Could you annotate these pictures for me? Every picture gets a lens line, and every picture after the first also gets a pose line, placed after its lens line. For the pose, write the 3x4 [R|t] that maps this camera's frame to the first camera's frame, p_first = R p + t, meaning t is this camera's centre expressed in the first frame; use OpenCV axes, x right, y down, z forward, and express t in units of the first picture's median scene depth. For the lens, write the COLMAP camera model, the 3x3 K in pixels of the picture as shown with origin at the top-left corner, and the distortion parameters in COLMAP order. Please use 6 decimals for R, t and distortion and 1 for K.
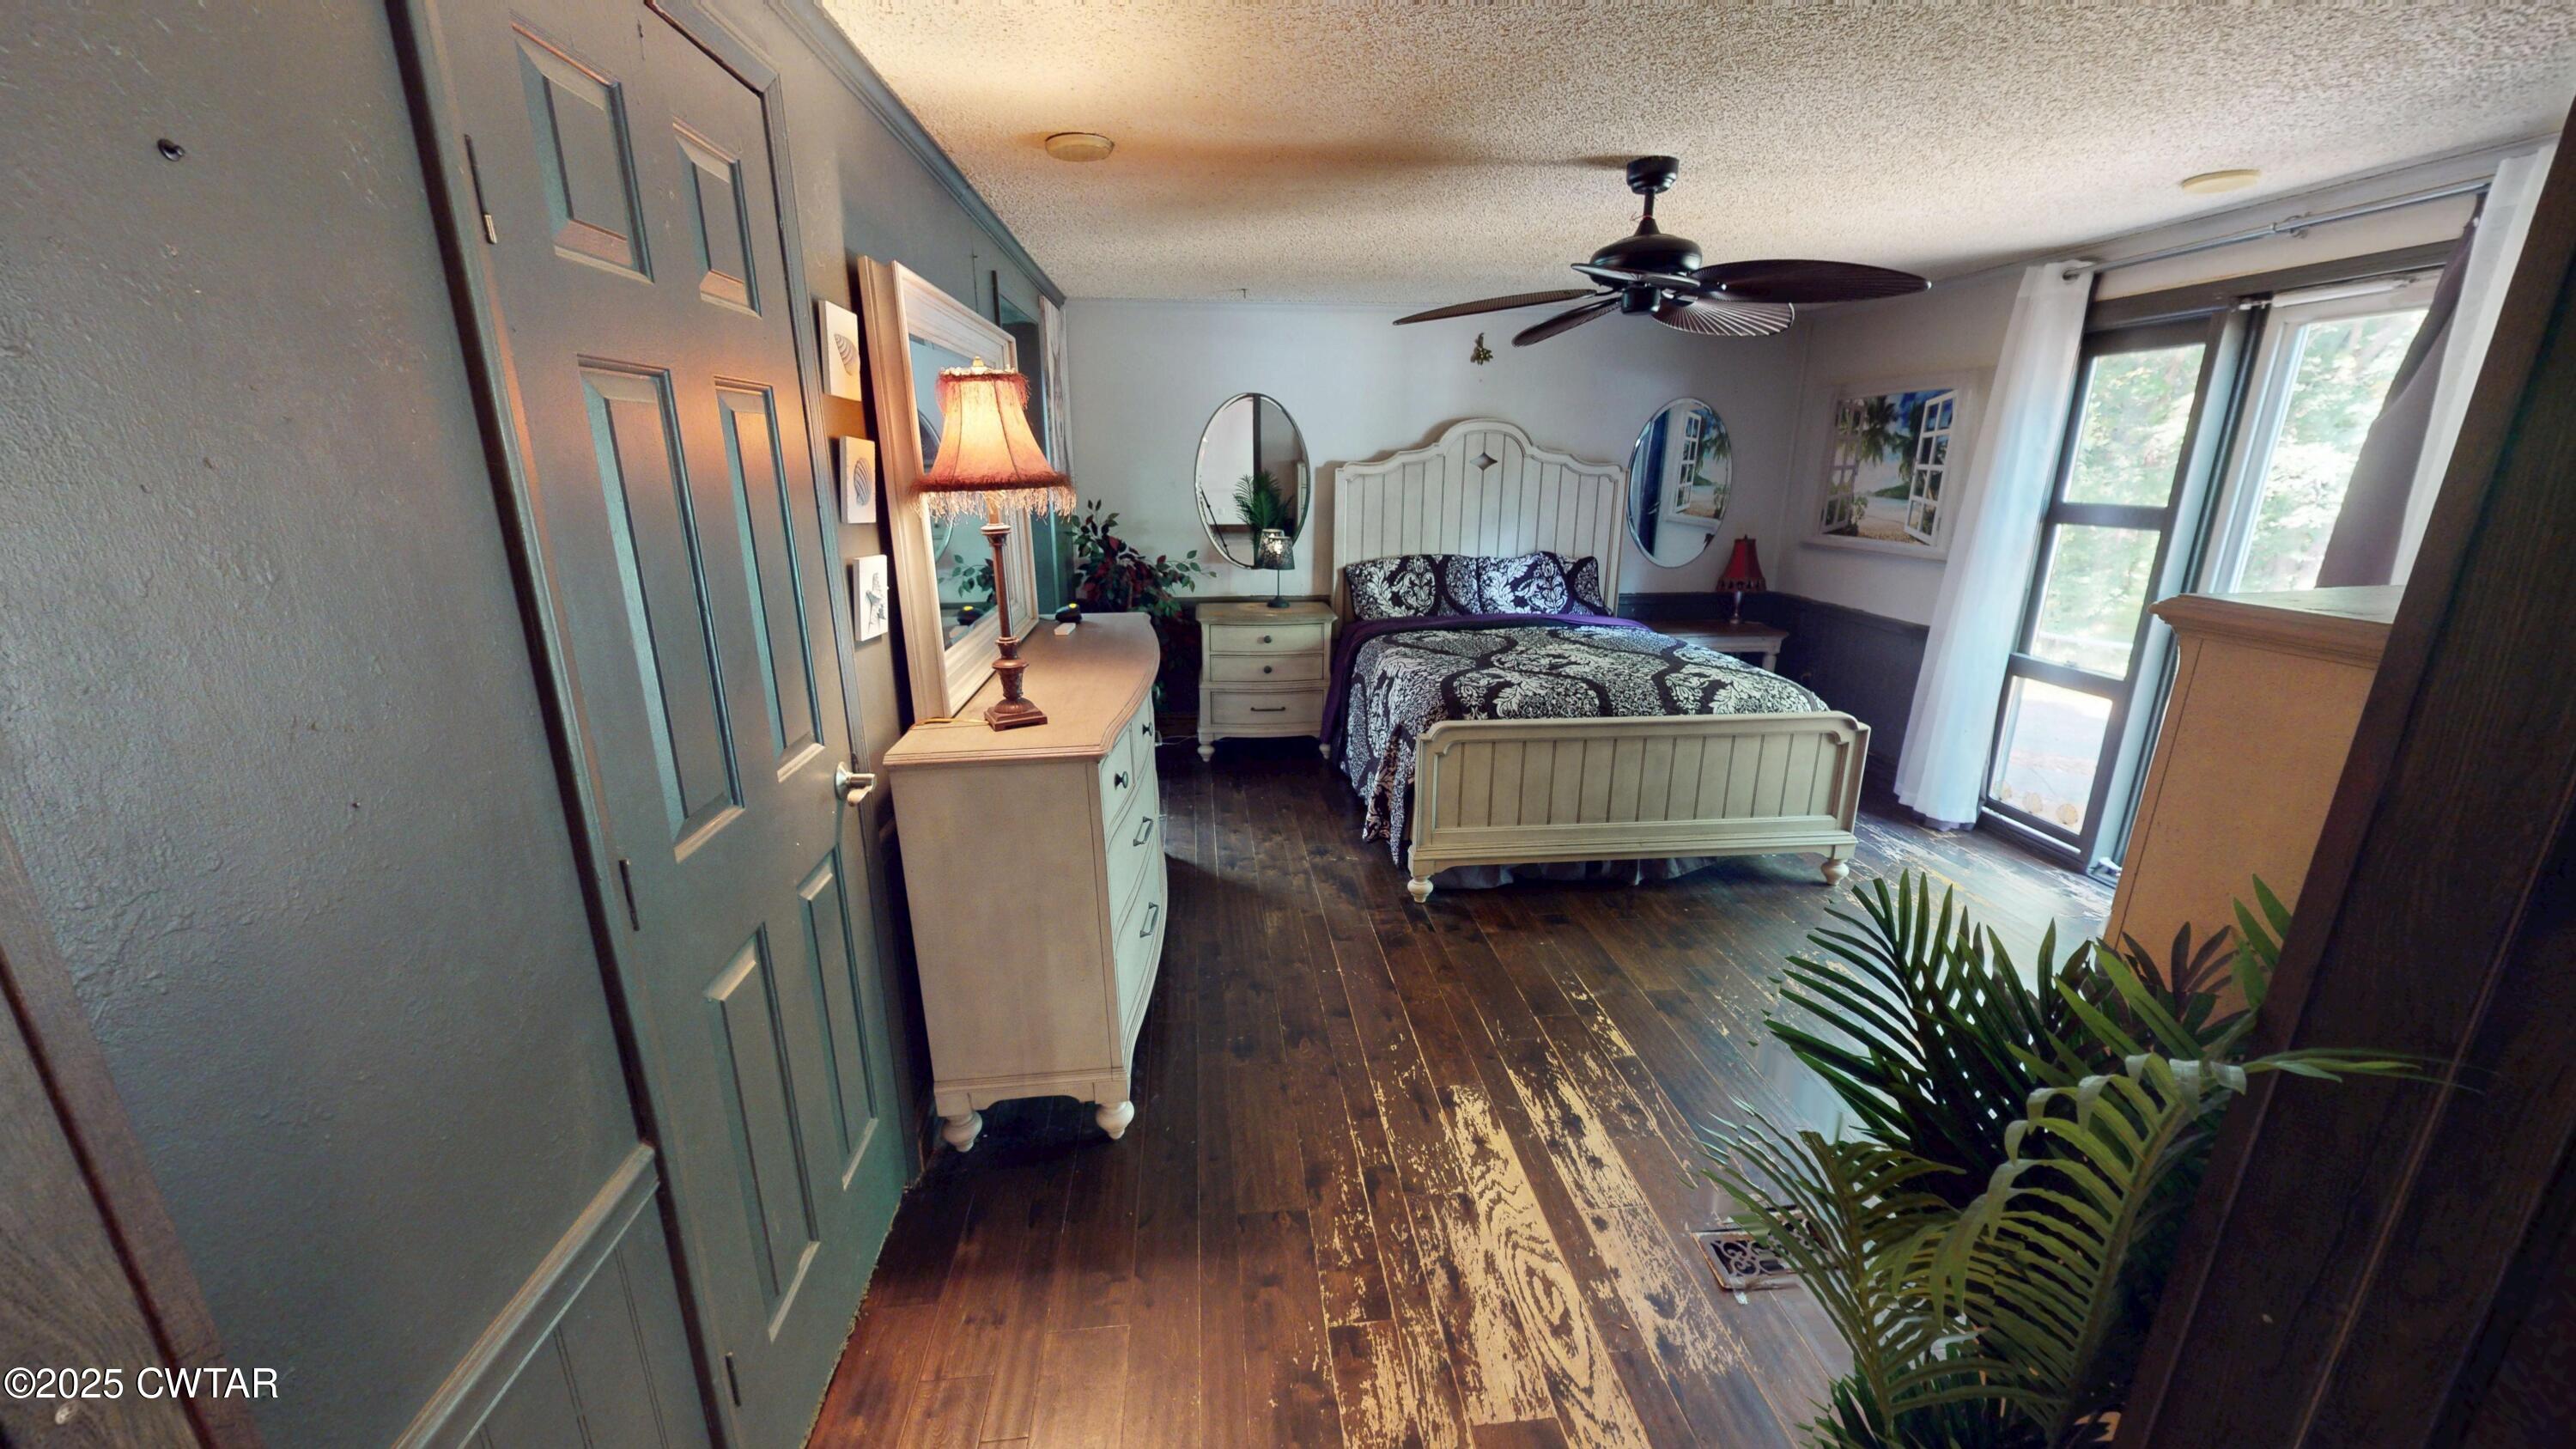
lens RADIAL K [[974.2, 0, 1288.0], [0, 974.2, 724.5], [0, 0, 1]] dist [-0.000283, 0.000022]
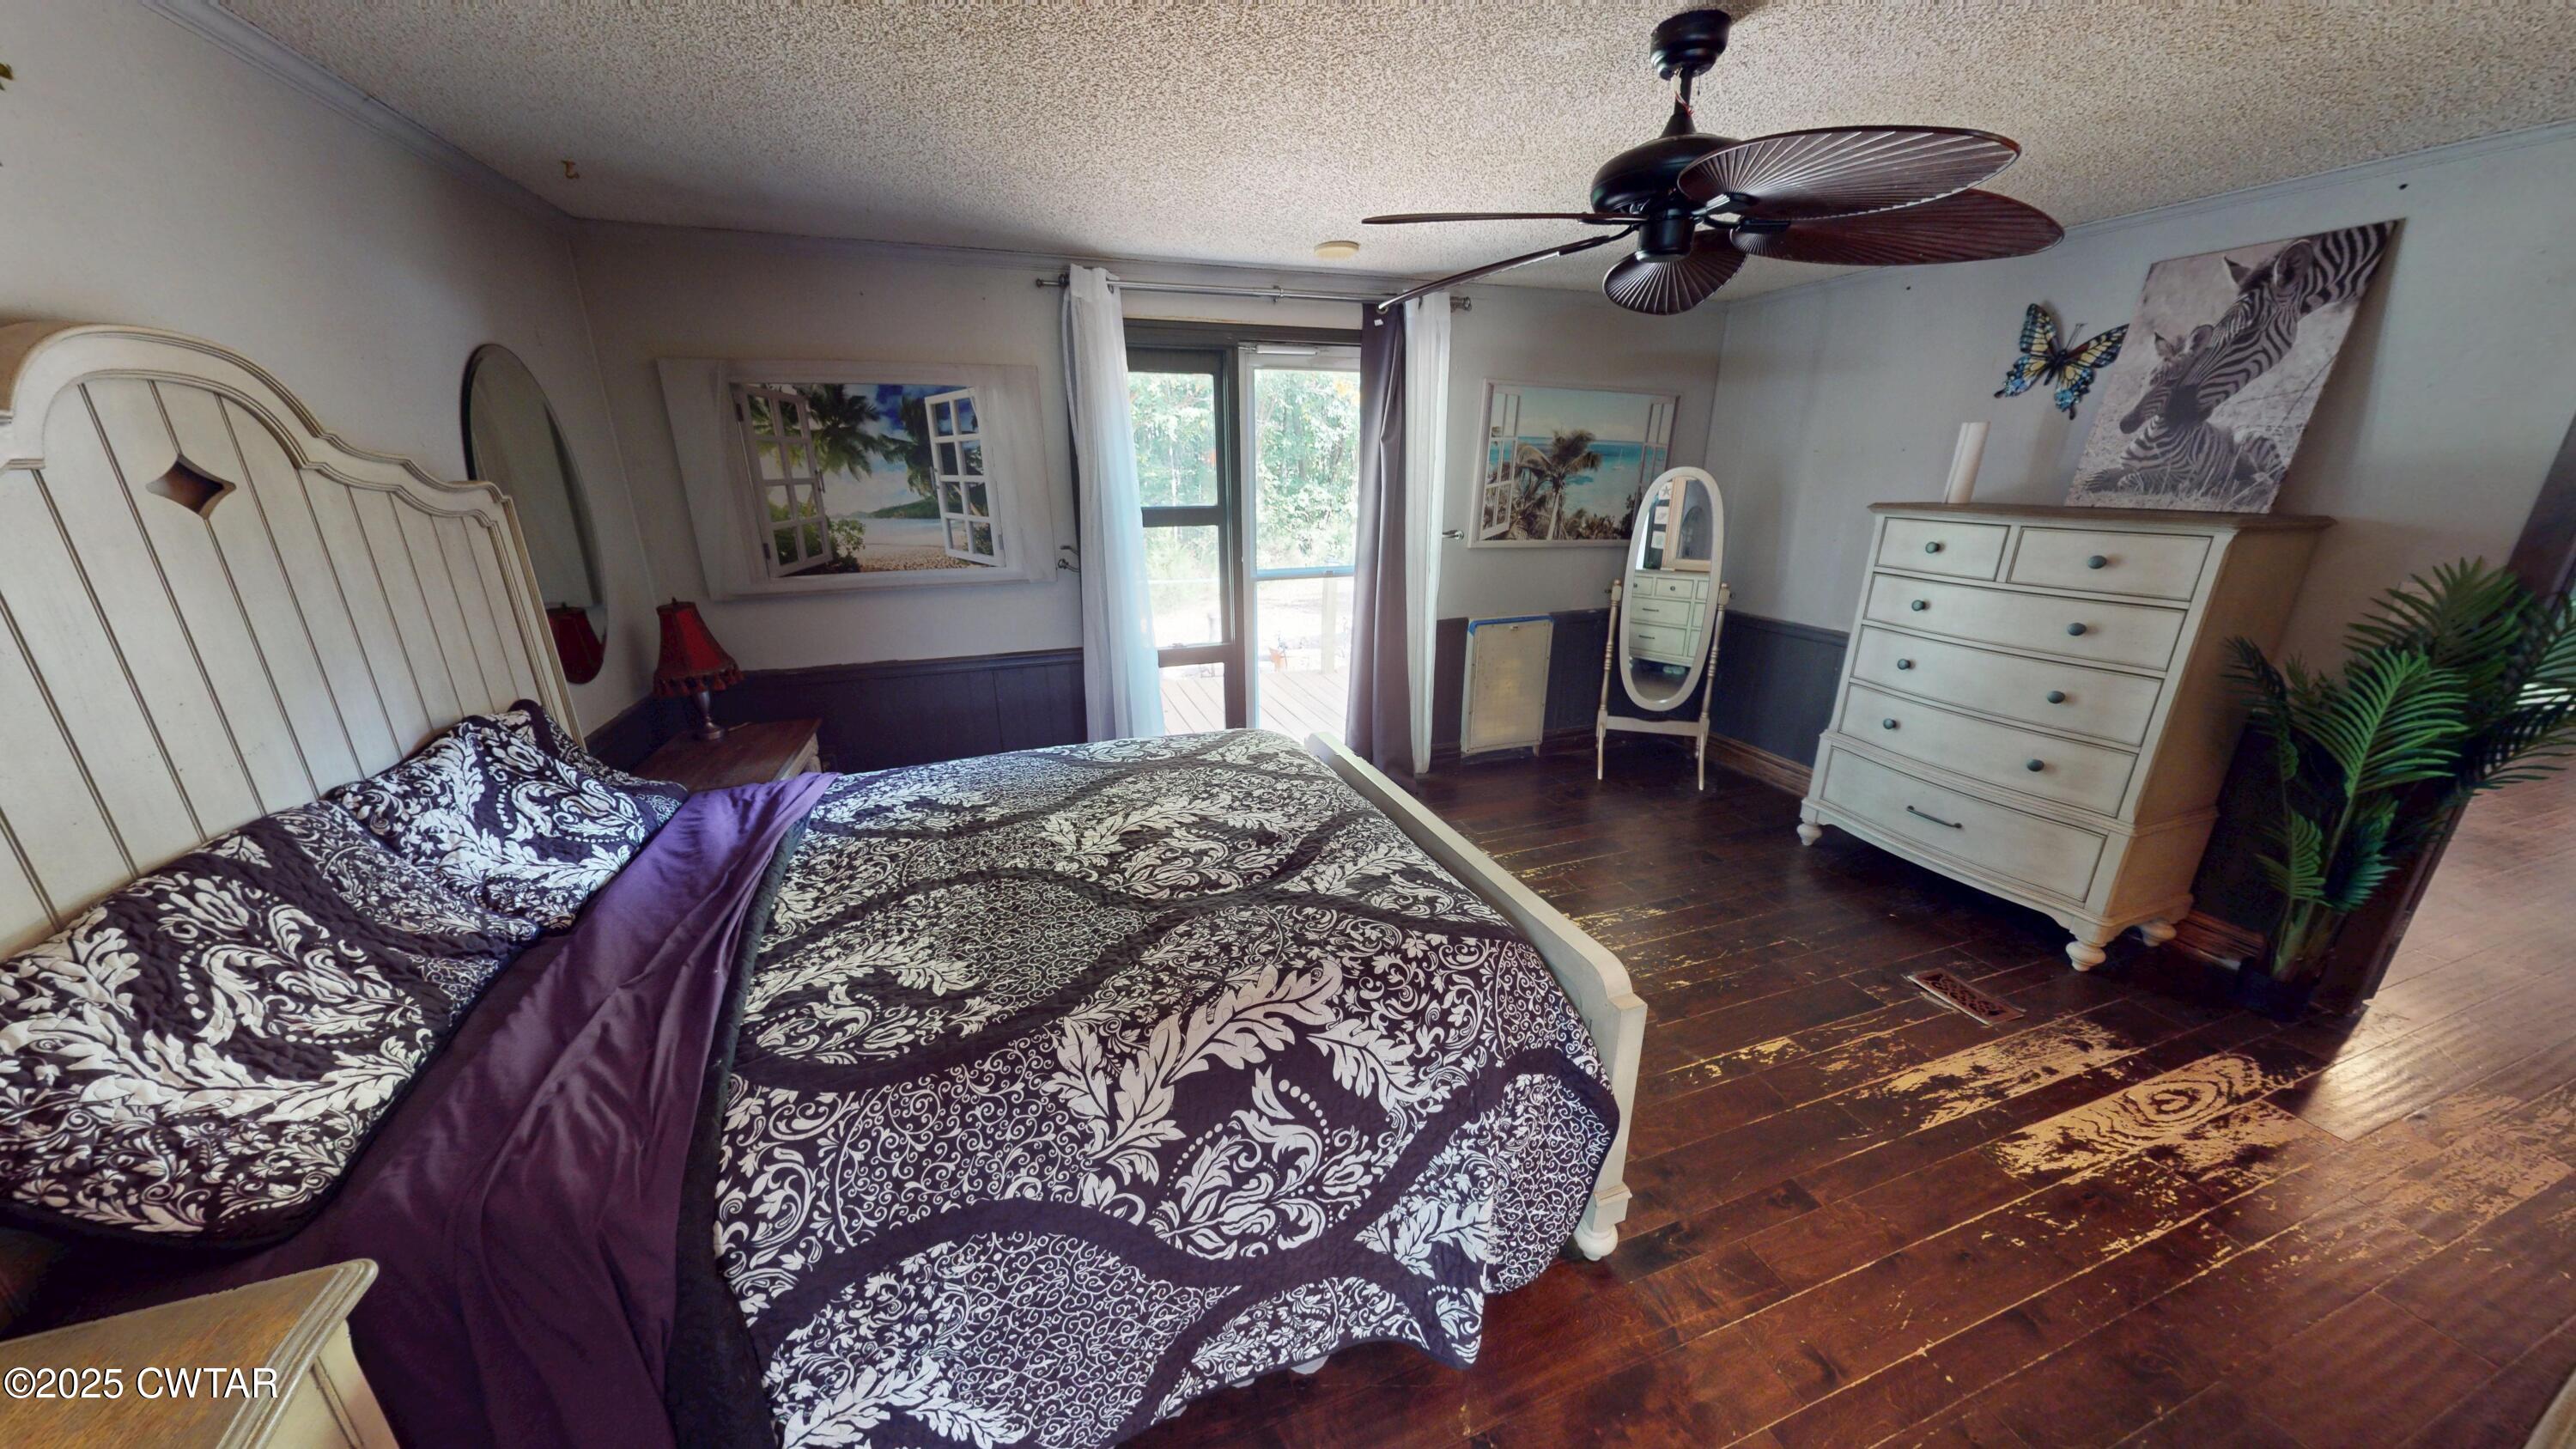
lens RADIAL K [[814.5, 0, 1288.0], [0, 814.5, 724.5], [0, 0, 1]] dist [0.000102, -0.000002]
pose [[-0.240860, -0.294664, 0.924748, -0.129553], [0.260572, 0.898186, 0.354069, -0.235936], [-0.934927, 0.326245, -0.139556, 0.856498]]
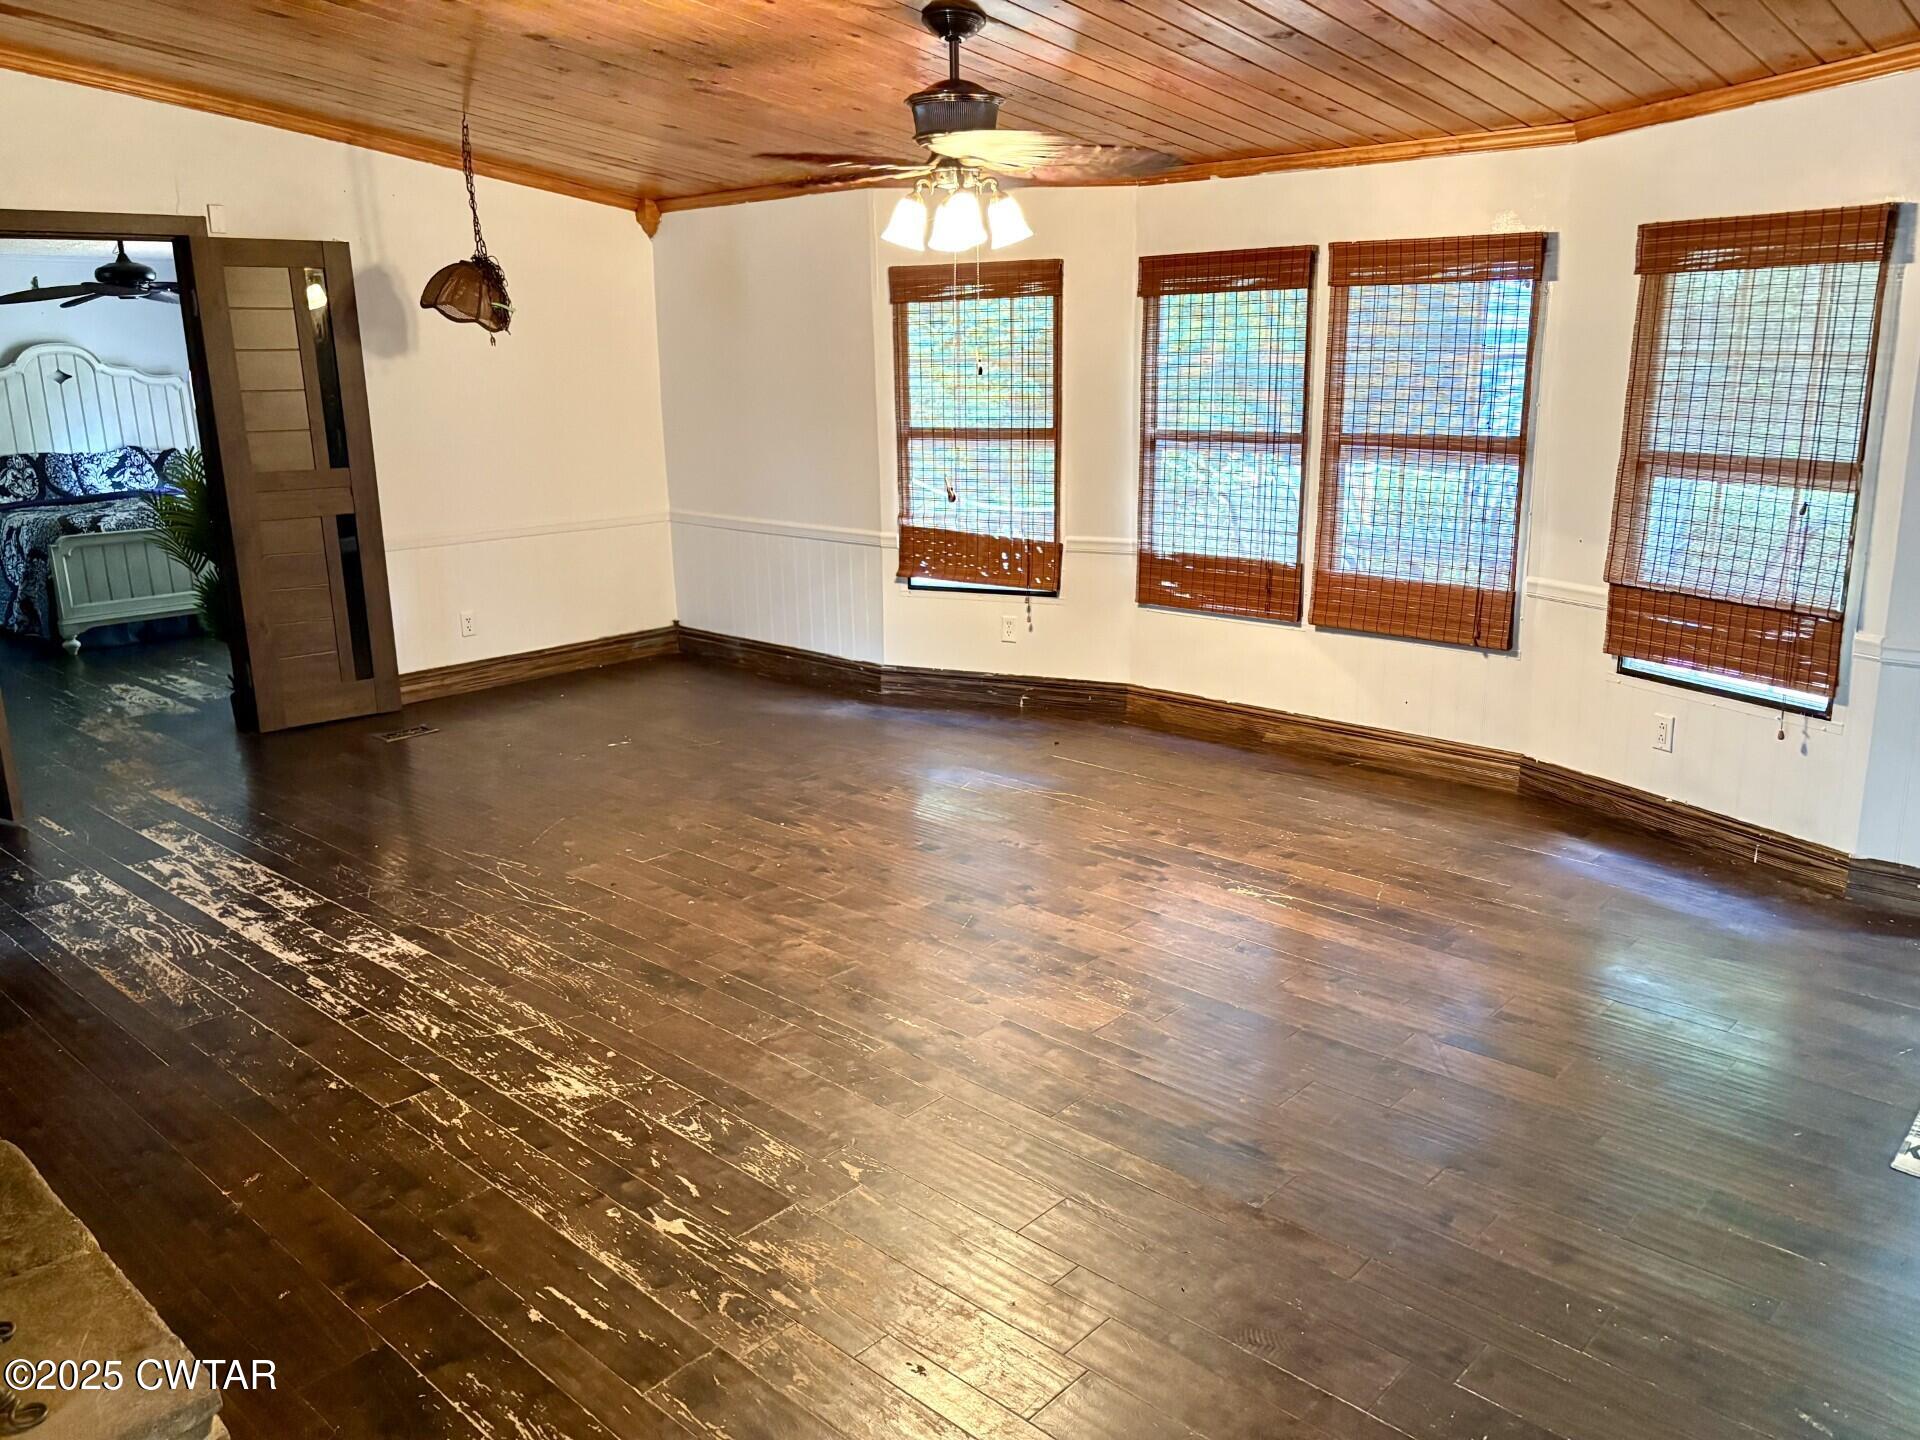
lens RADIAL K [[1439.2, 0, 960.0], [0, 1439.2, 720.0], [0, 0, 1]] dist [0.001542, -0.000741]
pose [[0.744115, -0.181586, 0.642899, -0.233722], [0.196825, 0.979225, 0.048768, 0.337147], [-0.638399, 0.090250, 0.764397, -1.253336]]
